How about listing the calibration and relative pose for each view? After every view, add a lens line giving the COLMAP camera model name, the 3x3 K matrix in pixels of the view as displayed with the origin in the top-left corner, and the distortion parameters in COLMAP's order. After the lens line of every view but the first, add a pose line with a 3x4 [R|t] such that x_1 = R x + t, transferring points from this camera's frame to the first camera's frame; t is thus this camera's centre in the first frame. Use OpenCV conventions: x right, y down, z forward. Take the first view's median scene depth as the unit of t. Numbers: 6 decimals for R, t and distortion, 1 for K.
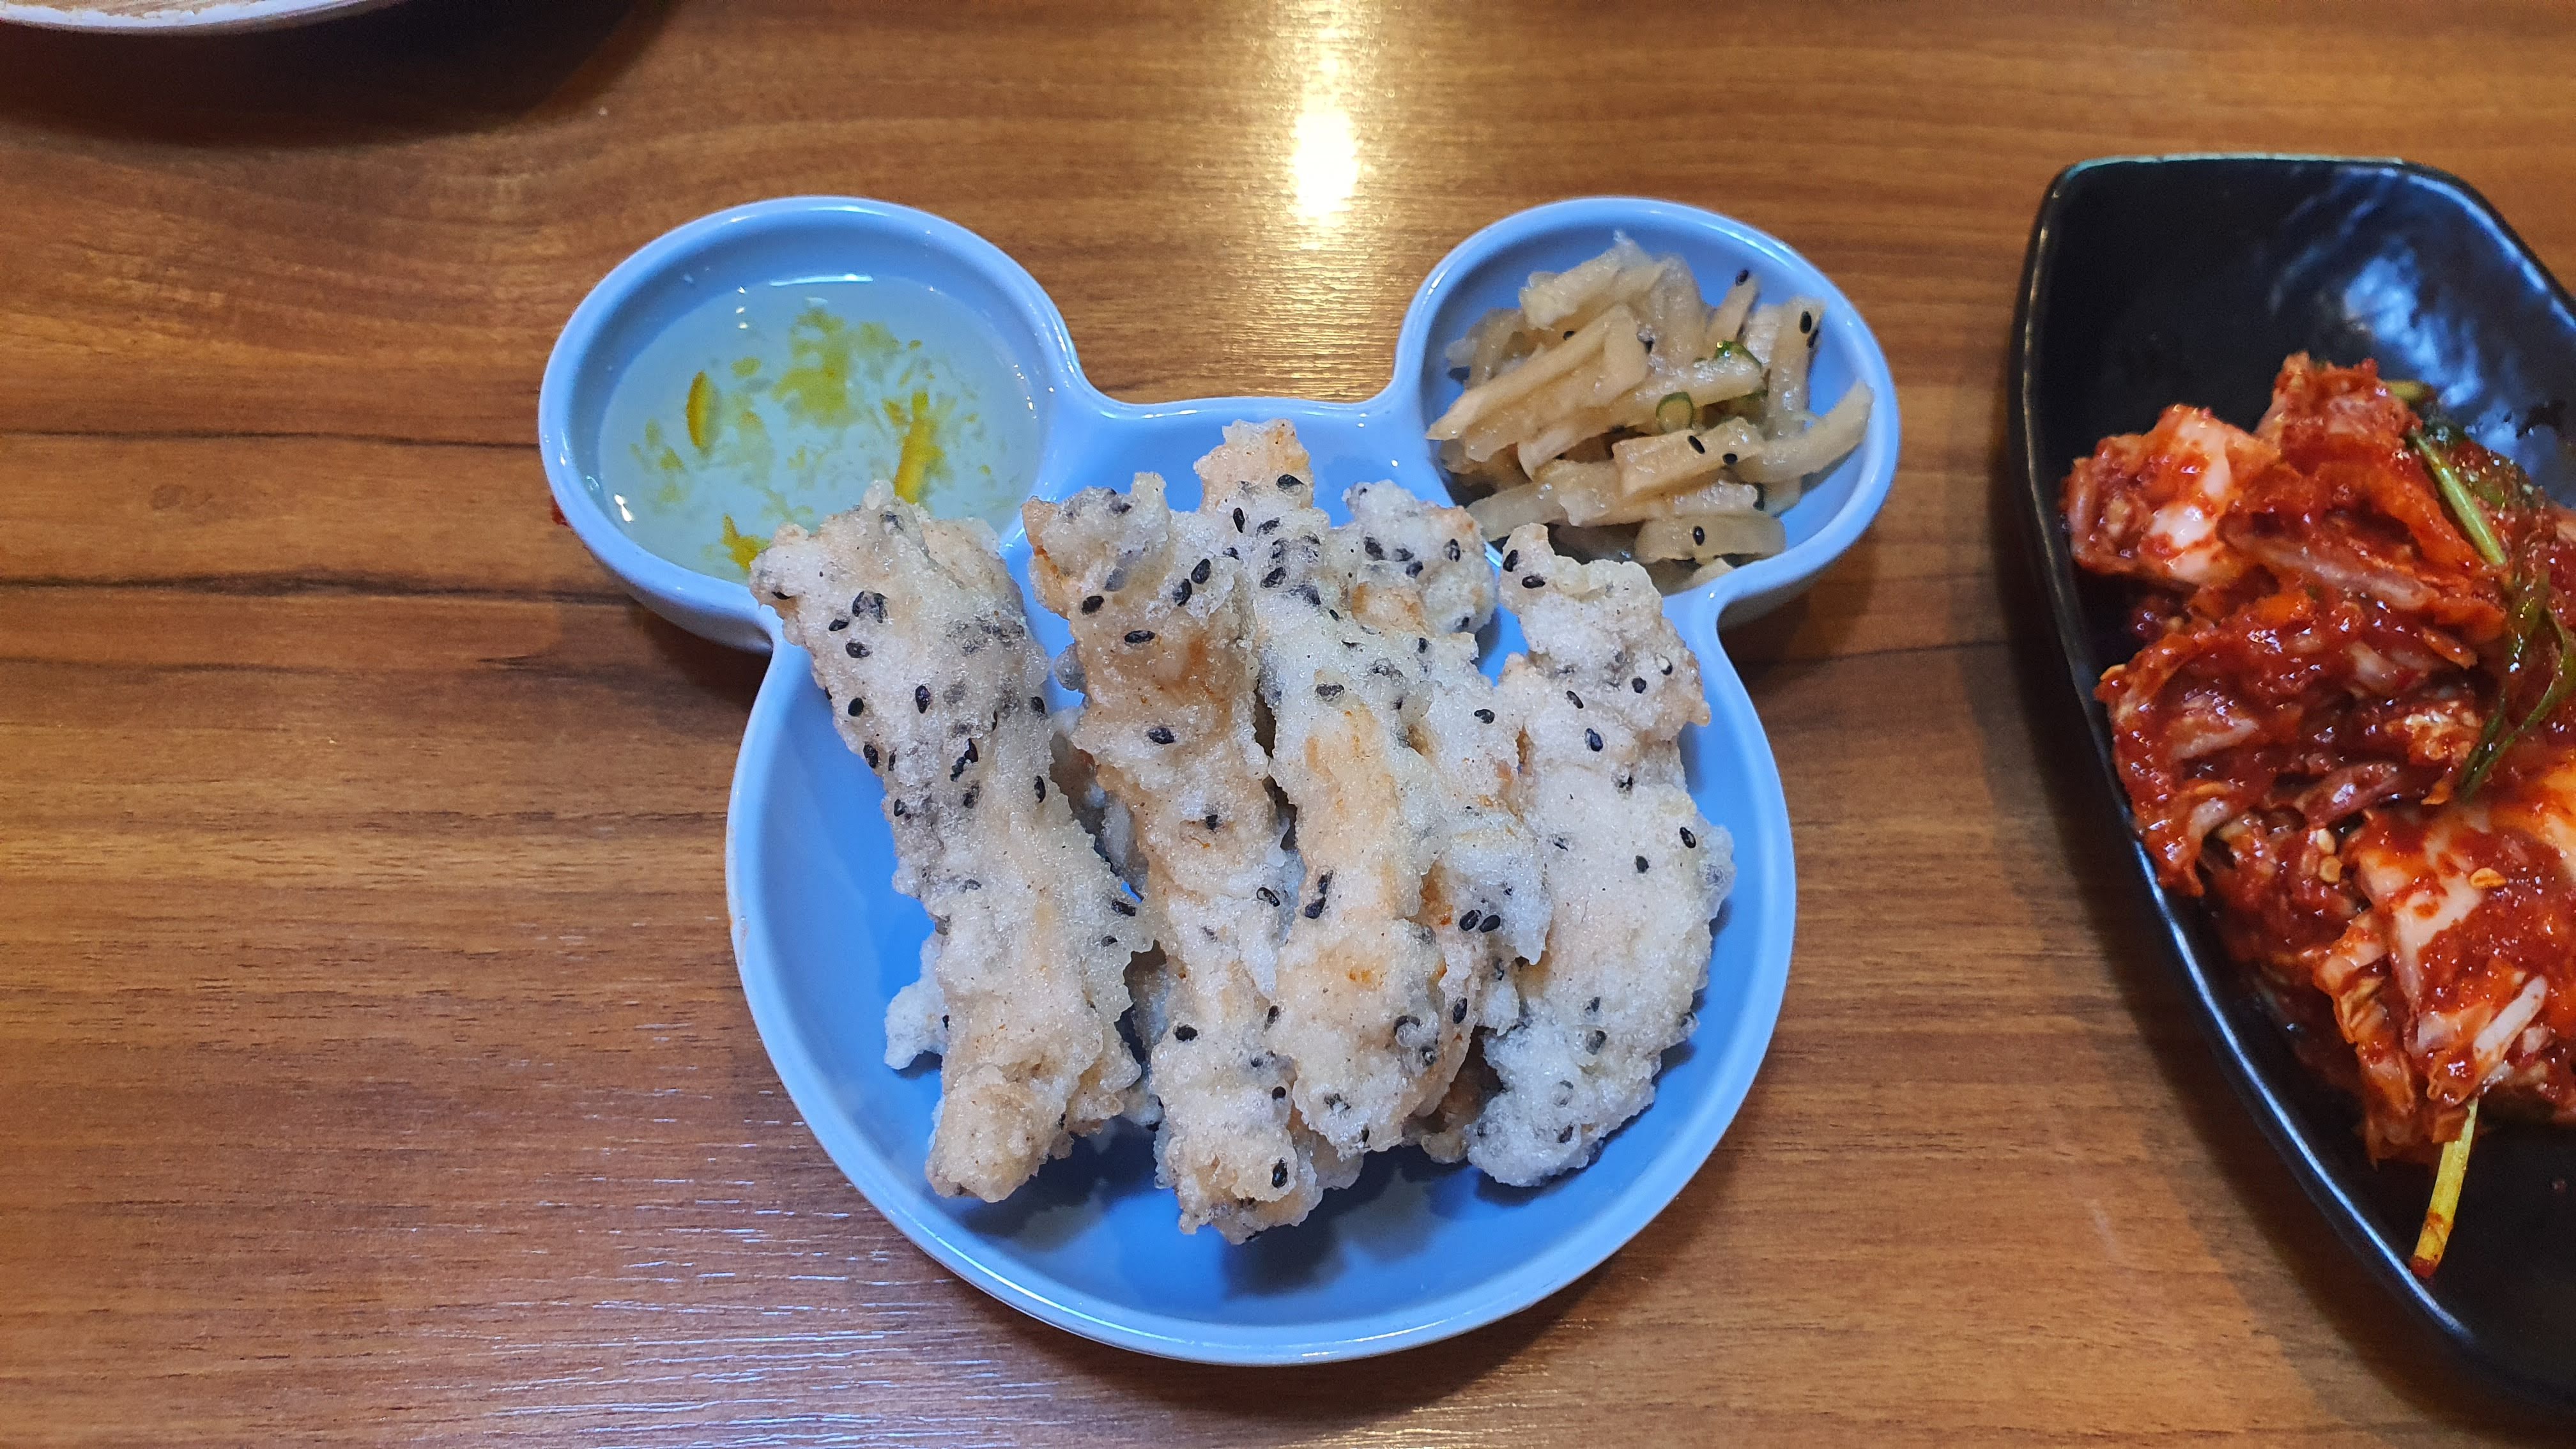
lens RADIAL K [[2037.6, 0, 1288.0], [0, 2037.6, 724.5], [0, 0, 1]] dist [-0.101356, -0.000407]
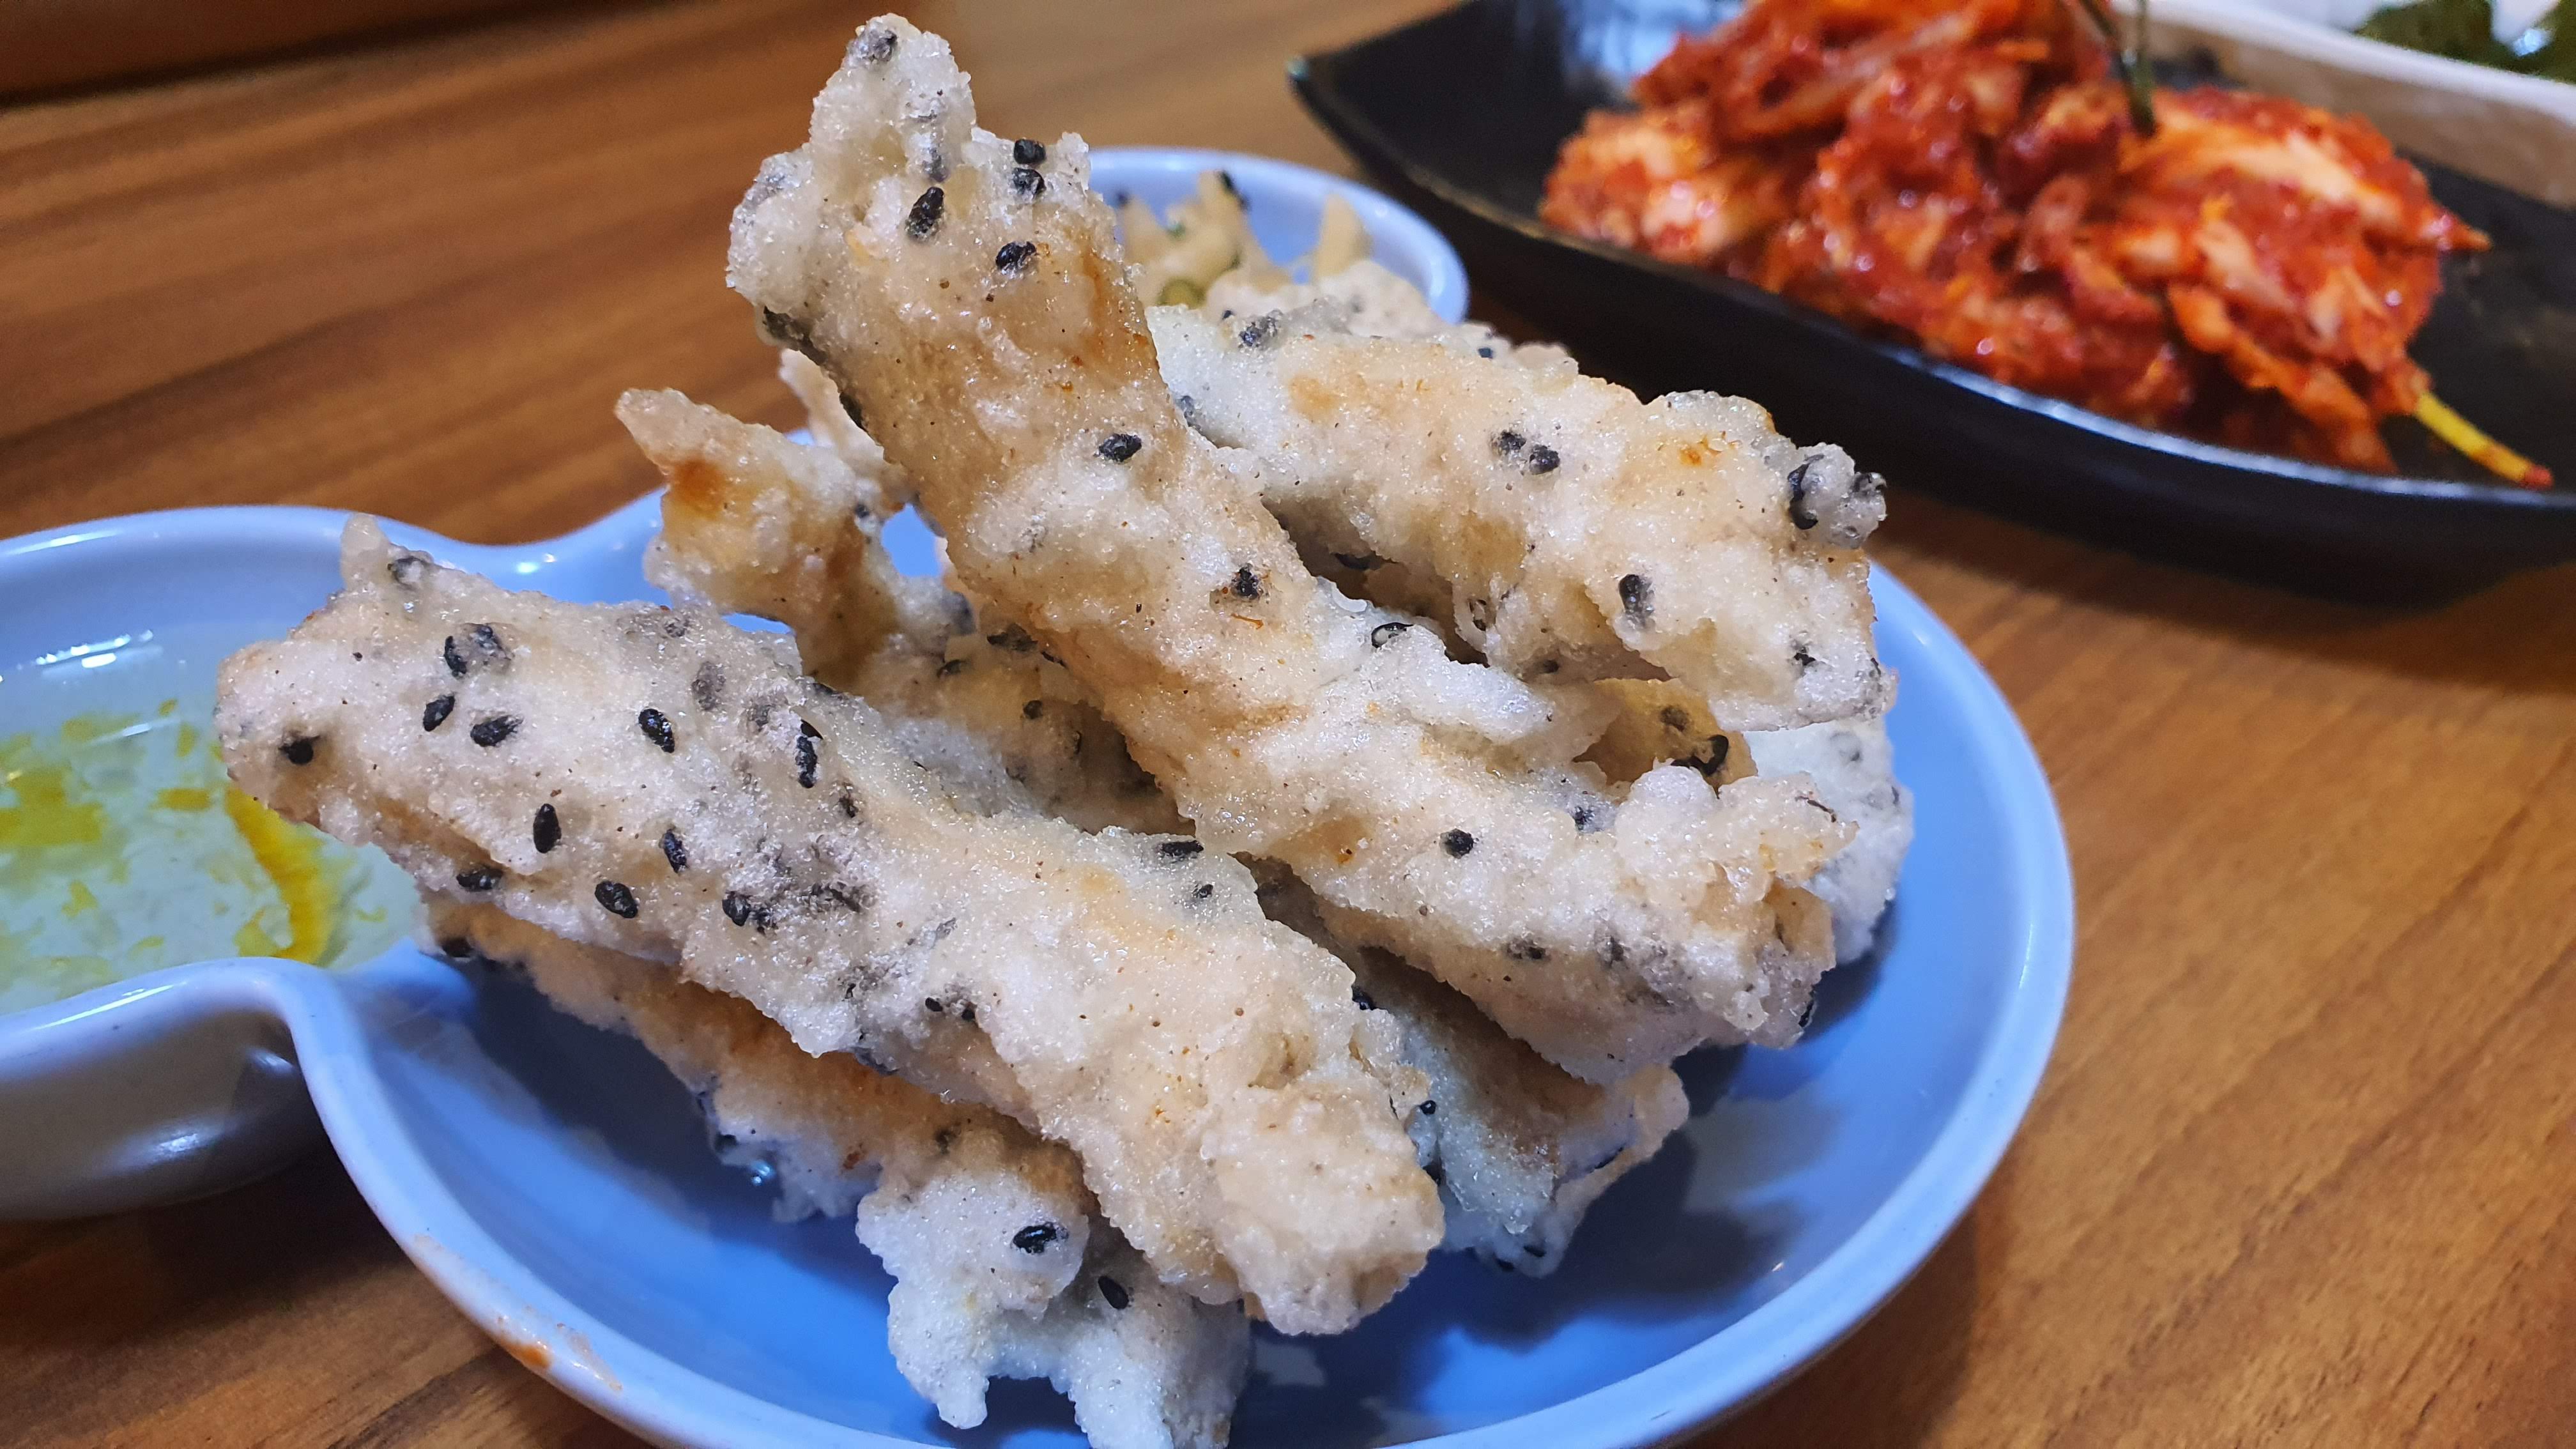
lens RADIAL K [[2037.6, 0, 1288.0], [0, 2037.6, 724.5], [0, 0, 1]] dist [-0.101356, -0.000407]
pose [[0.730270, -0.468579, 0.497132, -0.320359], [0.616247, 0.765920, -0.183317, 0.185076], [-0.294865, 0.440228, 0.848089, 0.494910]]
